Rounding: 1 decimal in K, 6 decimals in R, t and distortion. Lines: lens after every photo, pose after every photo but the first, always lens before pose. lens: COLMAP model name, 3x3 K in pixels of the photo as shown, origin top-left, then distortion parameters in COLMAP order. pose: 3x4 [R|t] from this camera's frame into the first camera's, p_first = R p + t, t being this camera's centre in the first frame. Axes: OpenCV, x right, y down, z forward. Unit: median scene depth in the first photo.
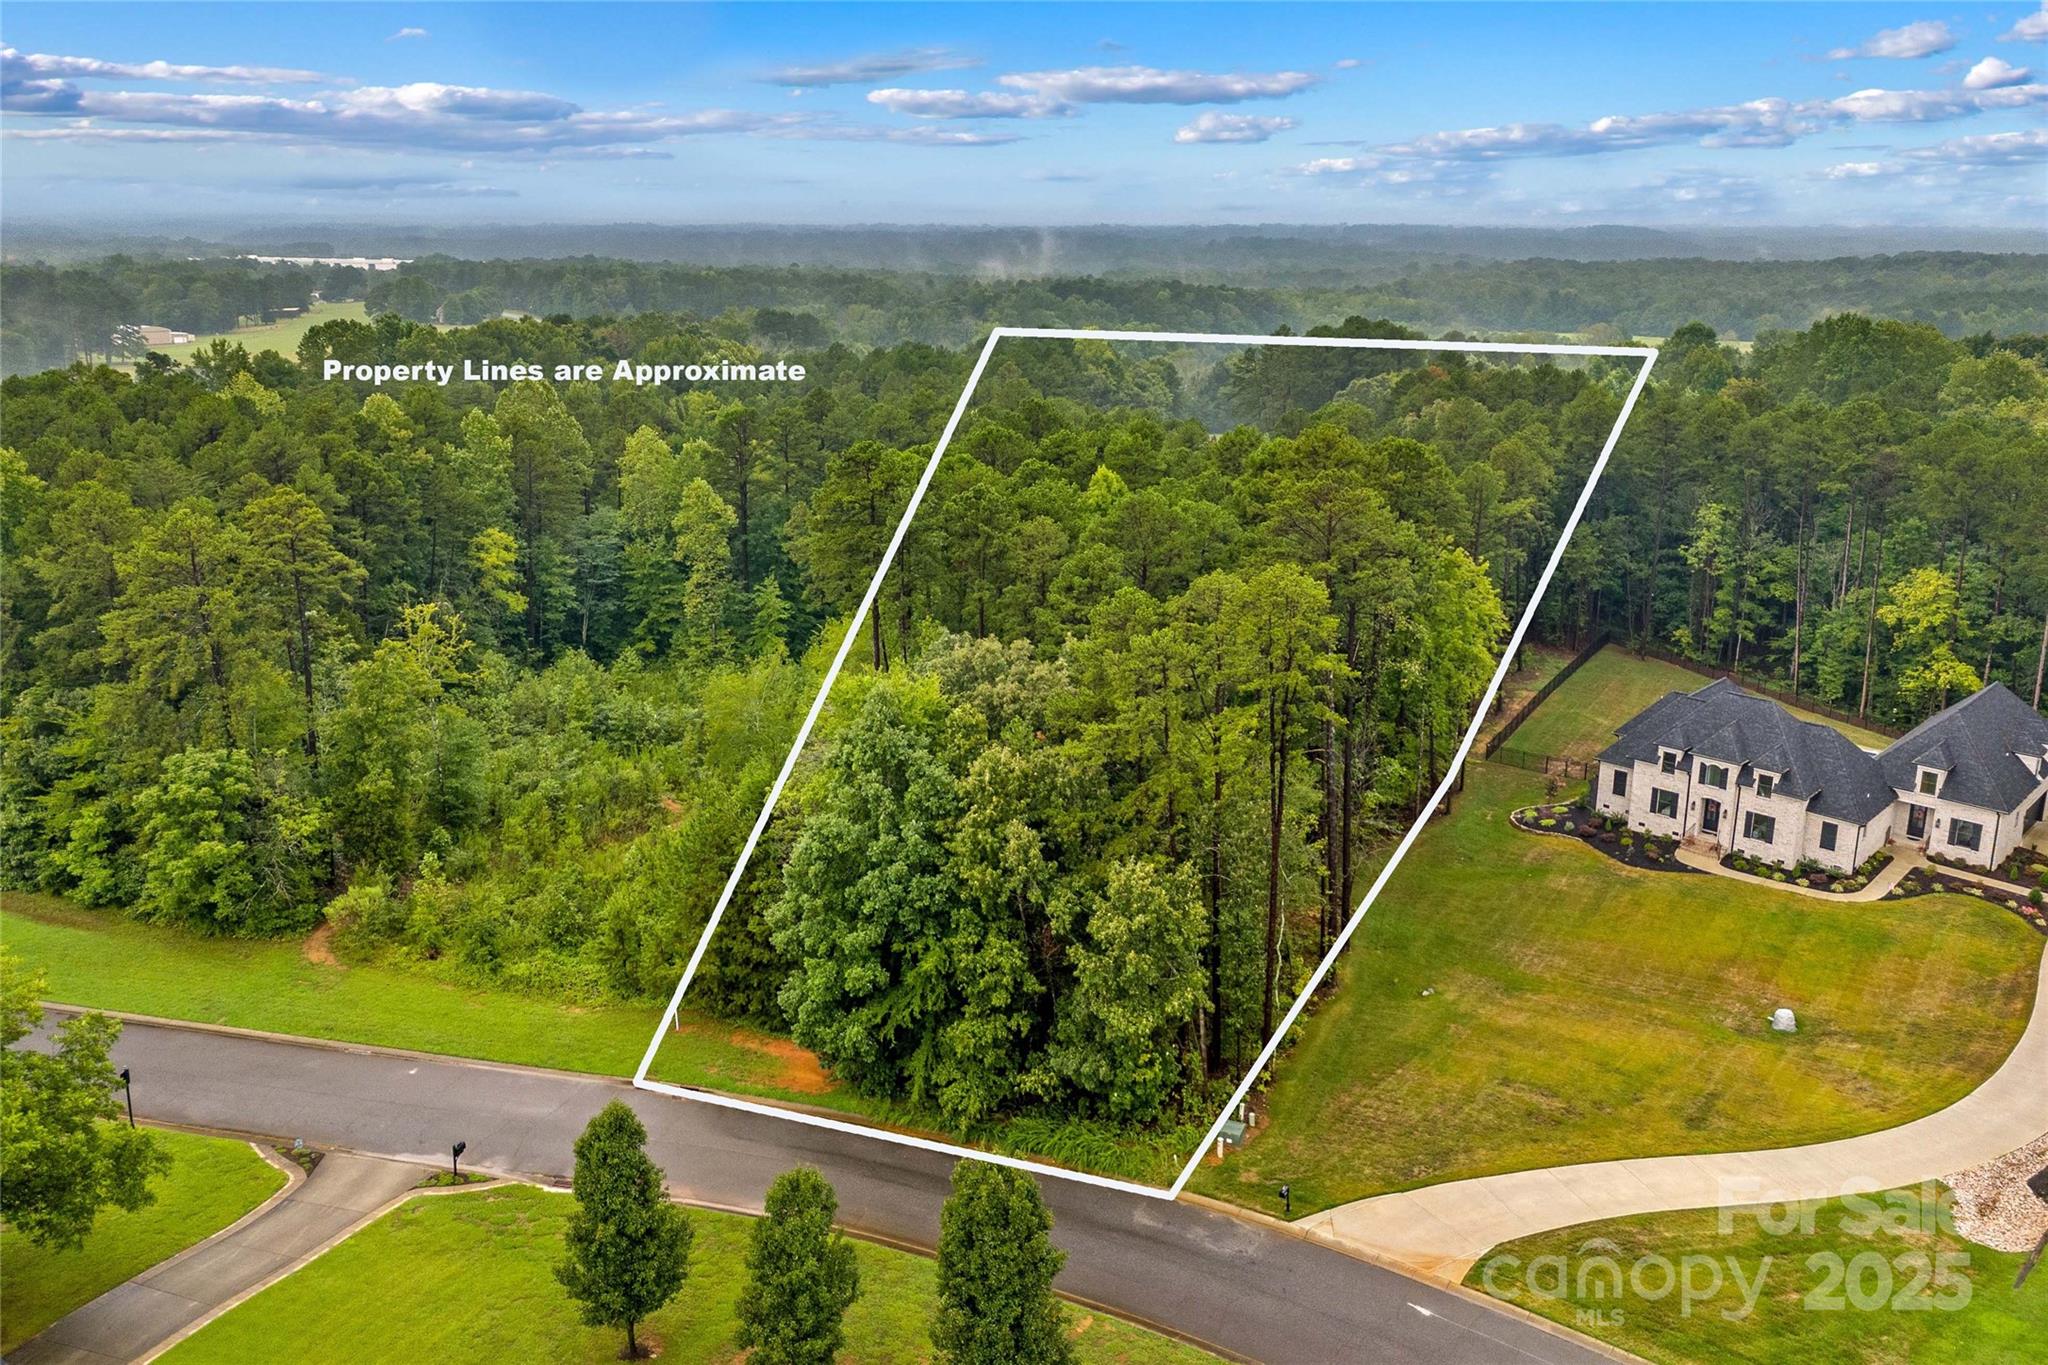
lens RADIAL K [[1425.6, 0, 979.8], [0, 1425.6, 683.0], [0, 0, 1]] dist [0.058226, -0.041507]
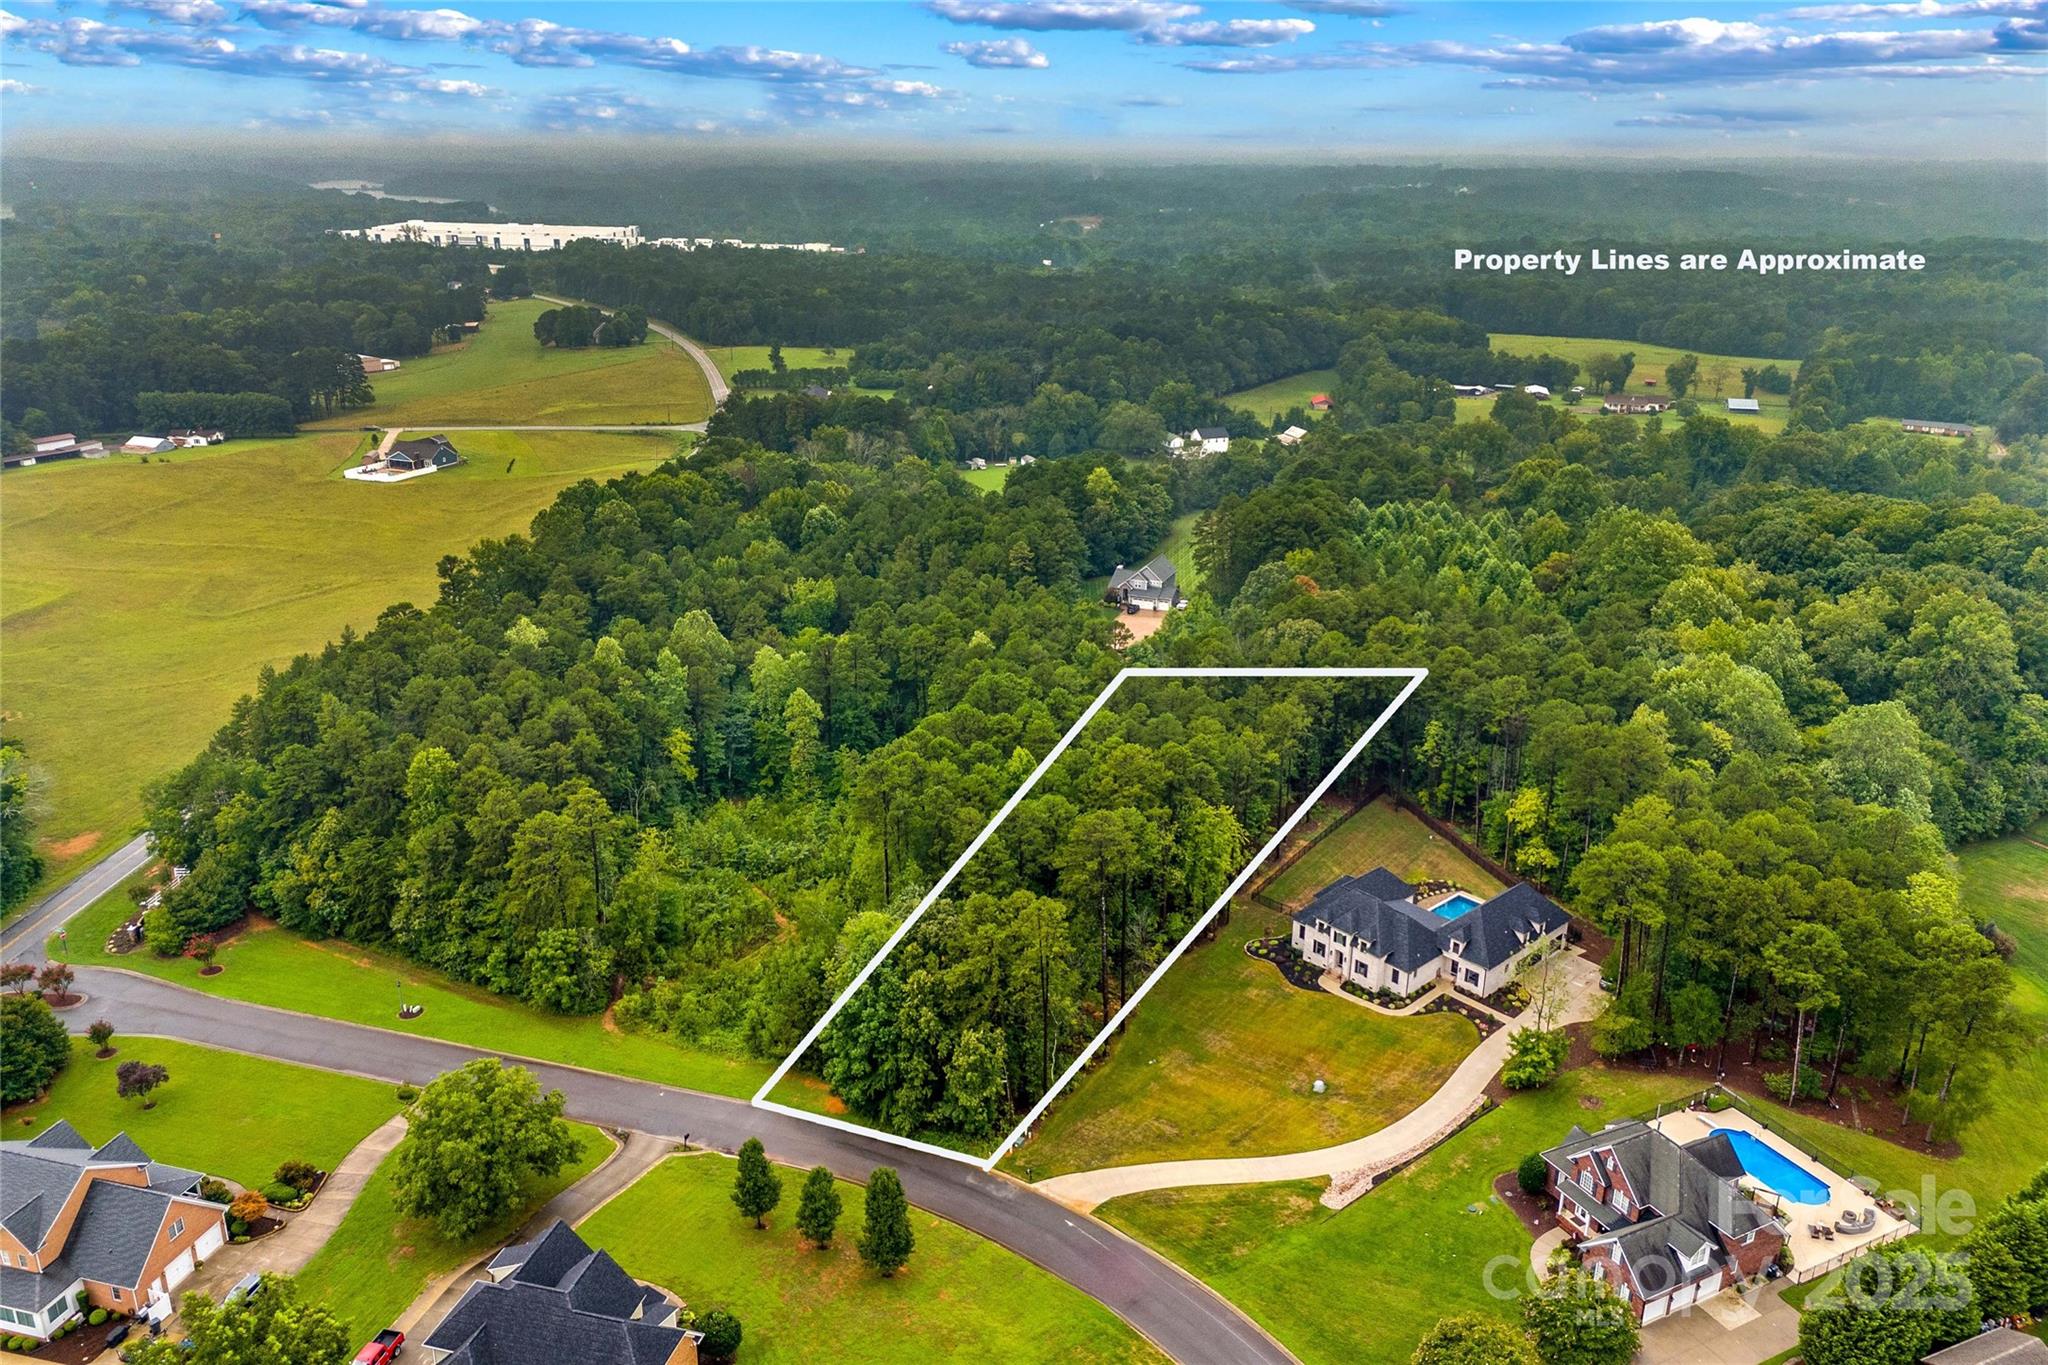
lens RADIAL K [[1481.2, 0, 1024.0], [0, 1481.2, 682.5], [0, 0, 1]] dist [0.104267, -0.152368]
pose [[0.997911, 0.027631, -0.058394, 0.253226], [-0.020777, 0.993161, 0.114887, -0.573864], [0.061169, -0.113433, 0.991661, -1.065905]]
